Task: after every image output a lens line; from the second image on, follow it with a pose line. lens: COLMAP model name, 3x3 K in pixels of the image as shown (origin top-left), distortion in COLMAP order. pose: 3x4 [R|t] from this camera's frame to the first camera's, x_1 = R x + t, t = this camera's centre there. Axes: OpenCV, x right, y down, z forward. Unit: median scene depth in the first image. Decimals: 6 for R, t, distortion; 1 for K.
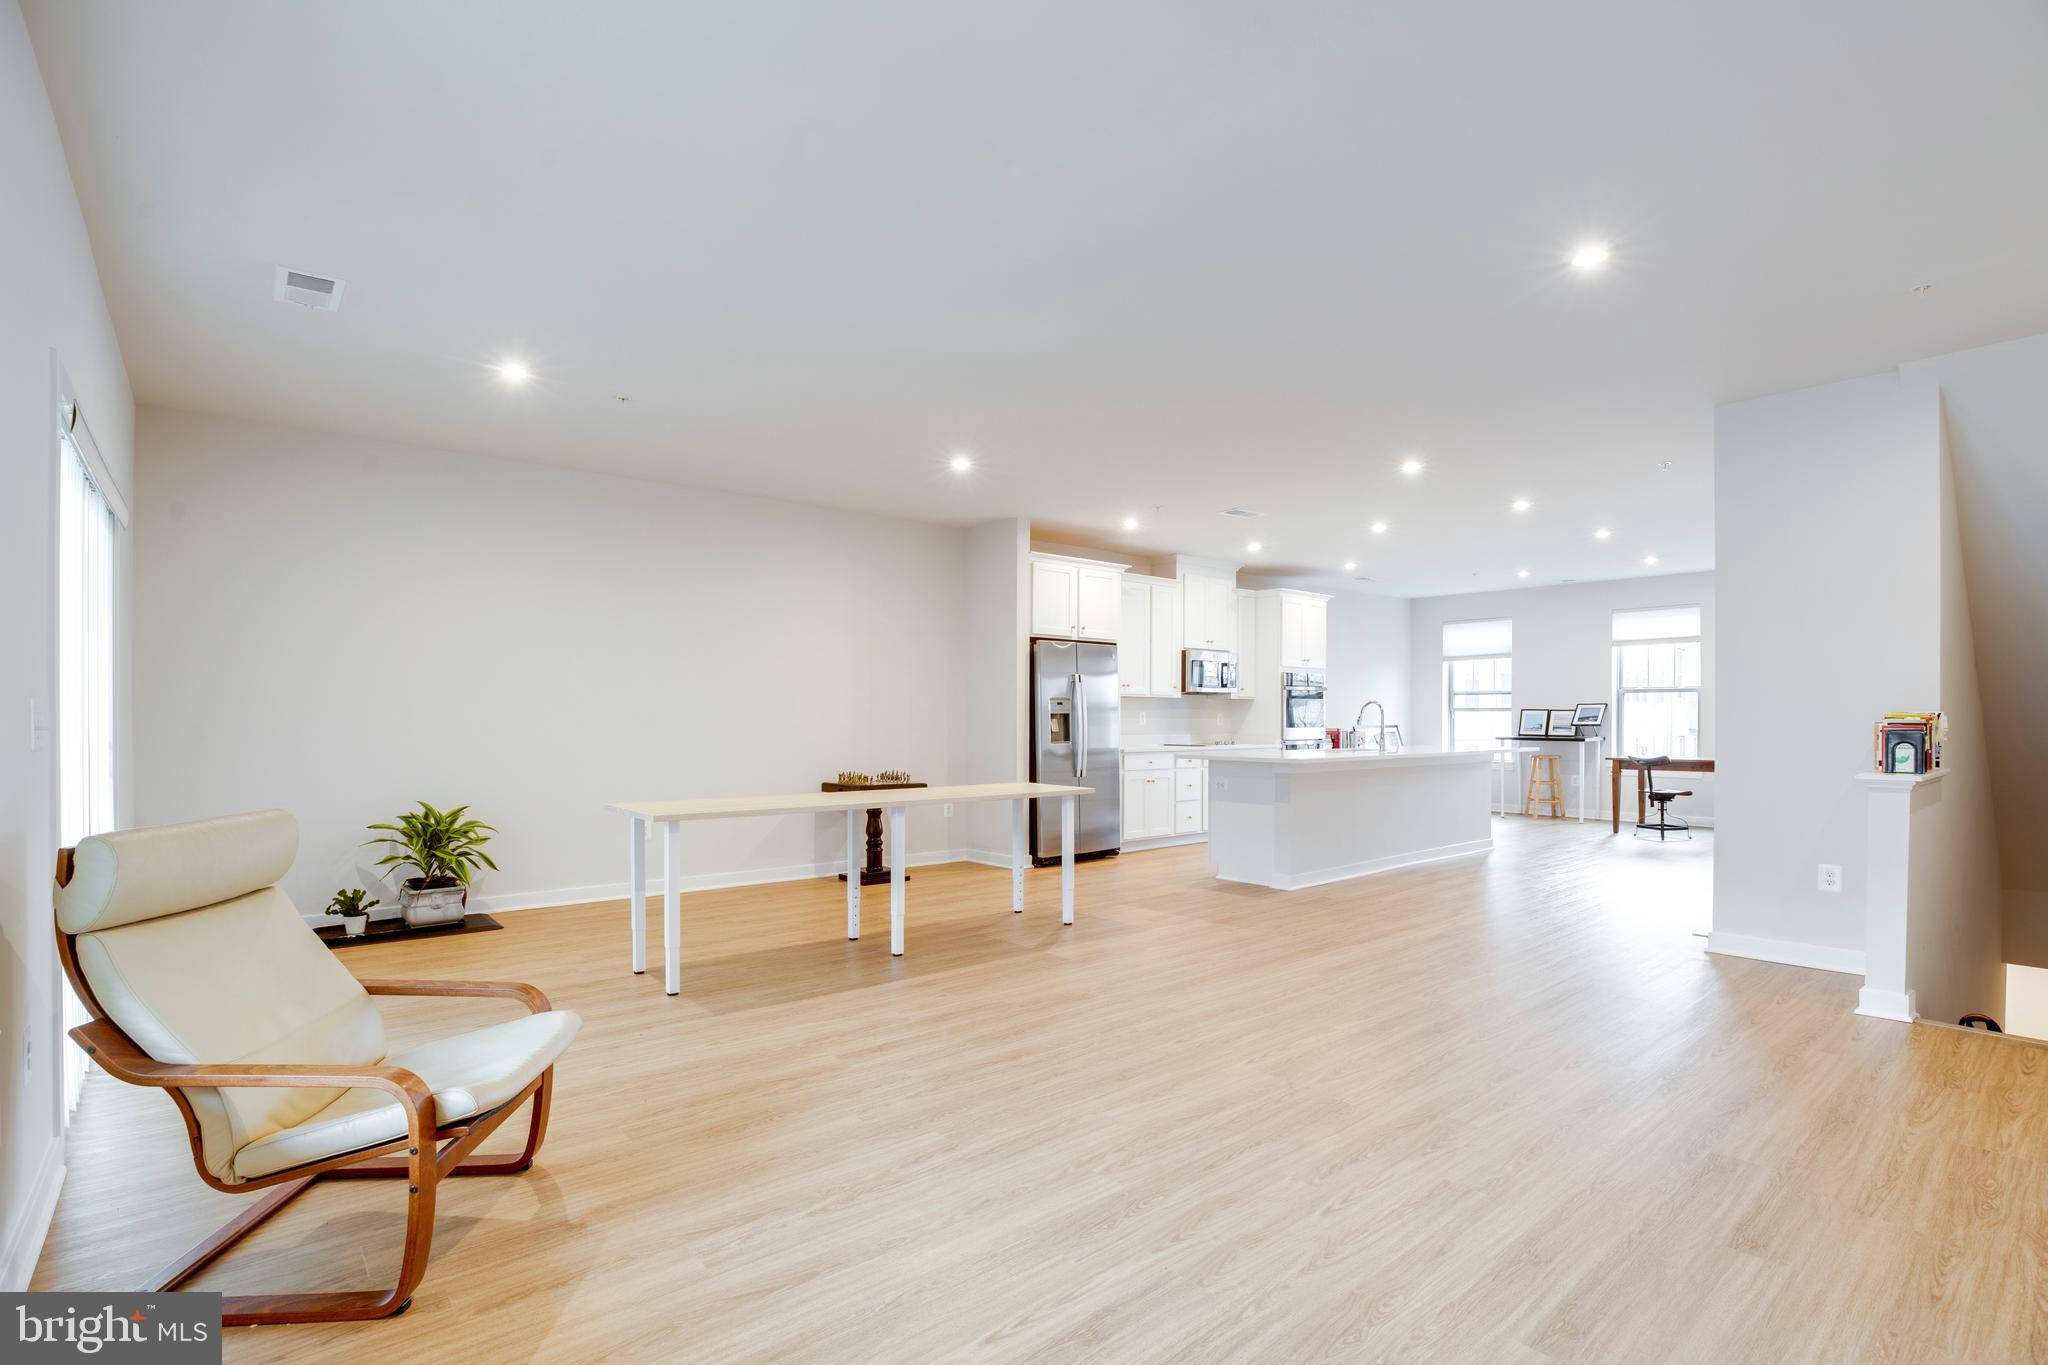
lens RADIAL K [[958.8, 0, 1019.4], [0, 958.8, 715.0], [0, 0, 1]] dist [-0.047573, 0.013541]
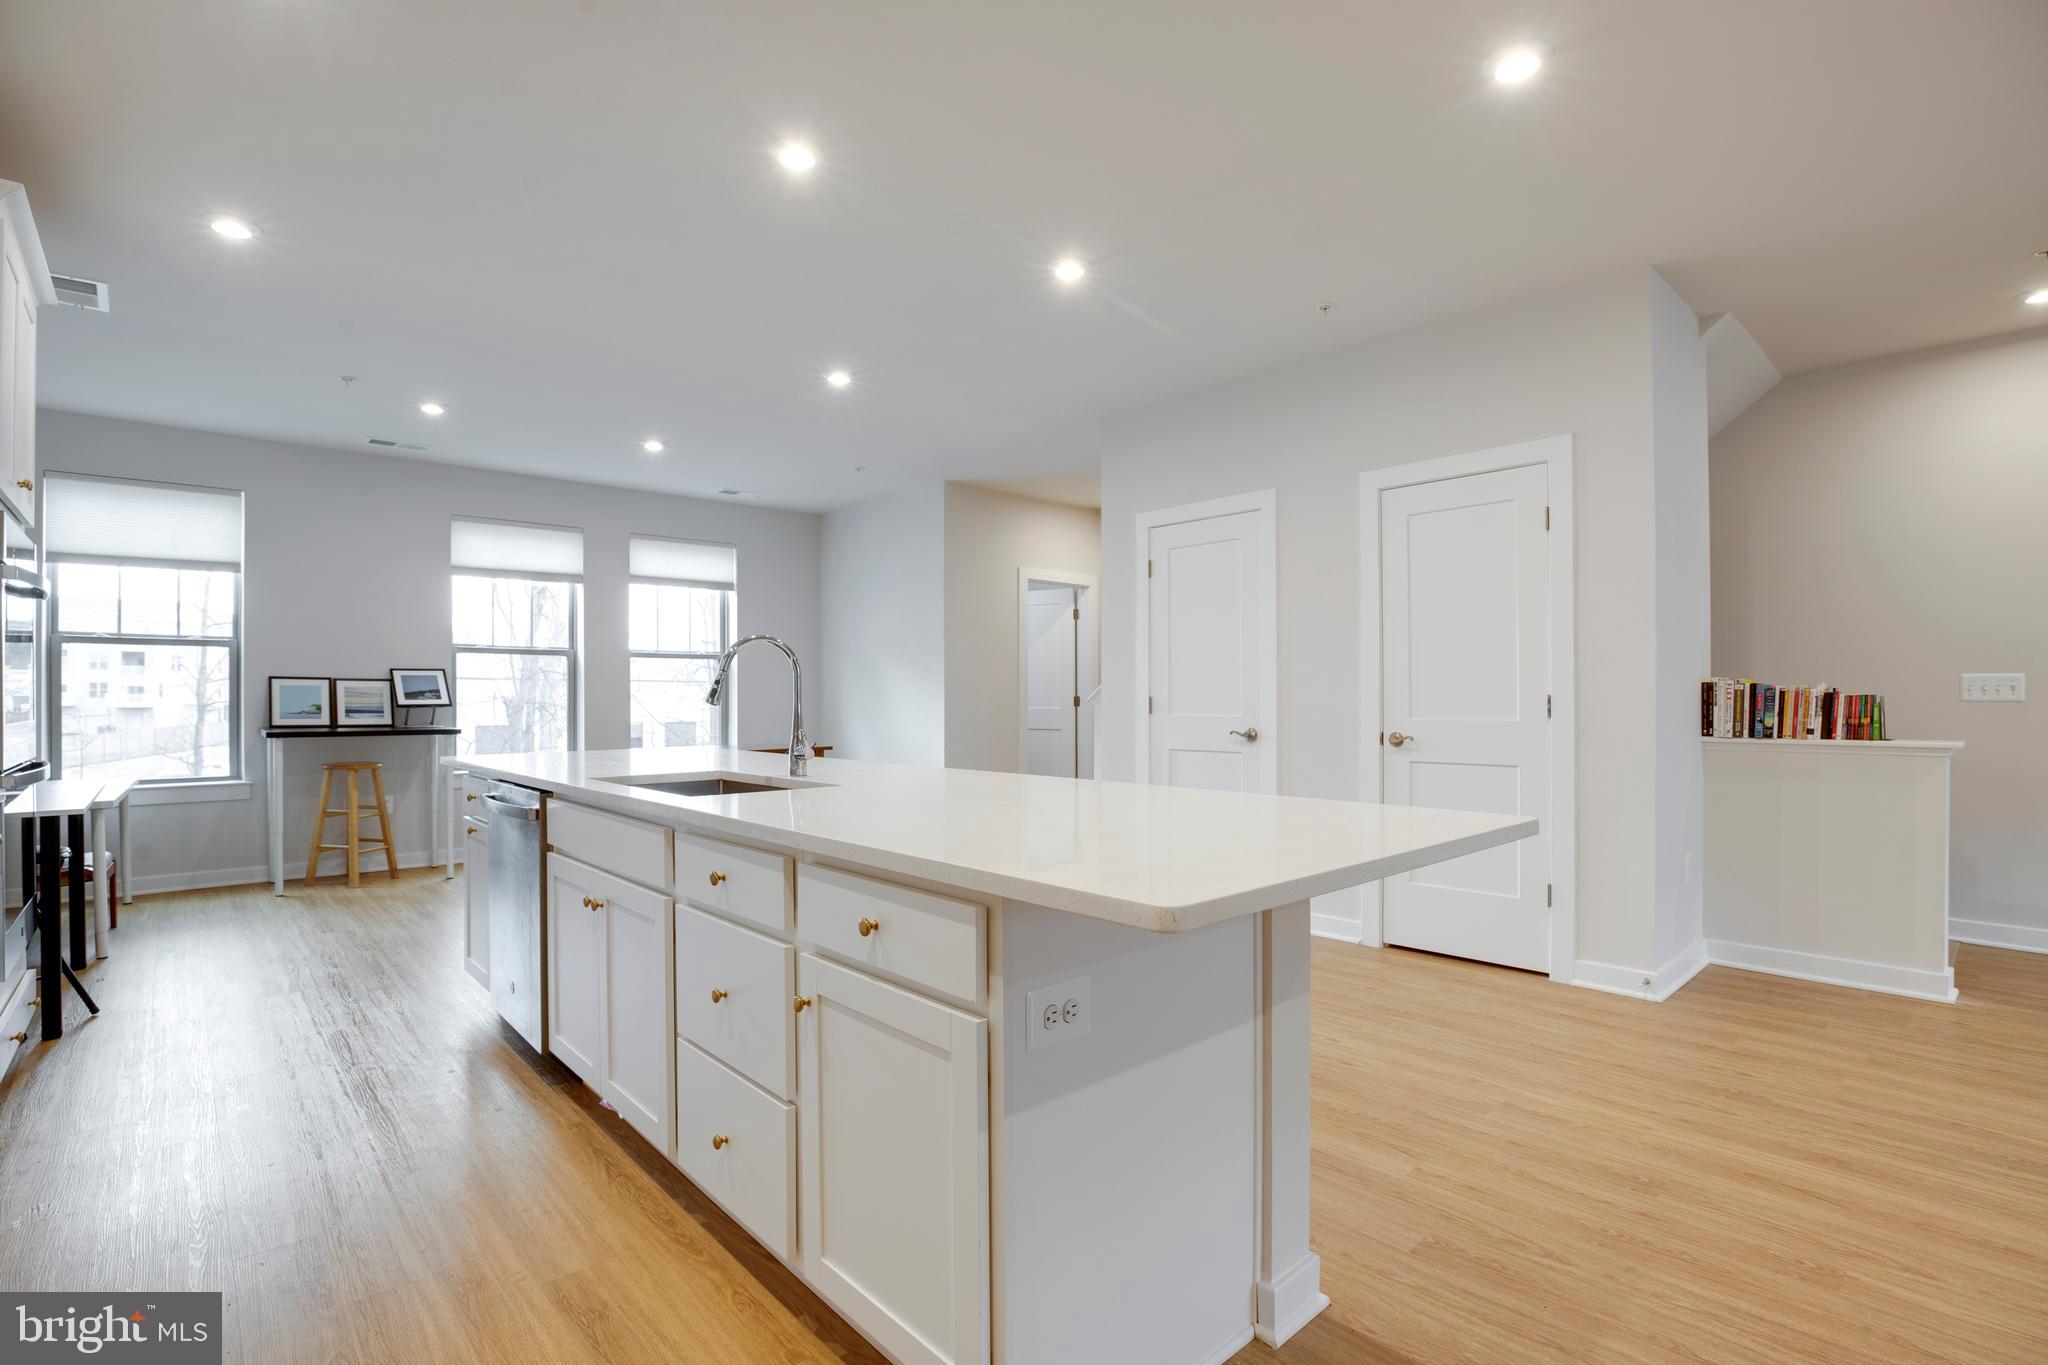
lens RADIAL K [[955.1, 0, 1023.7], [0, 955.1, 695.6], [0, 0, 1]] dist [-0.045867, 0.012676]
pose [[-0.049908, 0.000244, 0.998754, 0.017896], [0.002400, 0.999997, -0.000124, 0.008142], [-0.998751, 0.002391, -0.049909, 0.951151]]
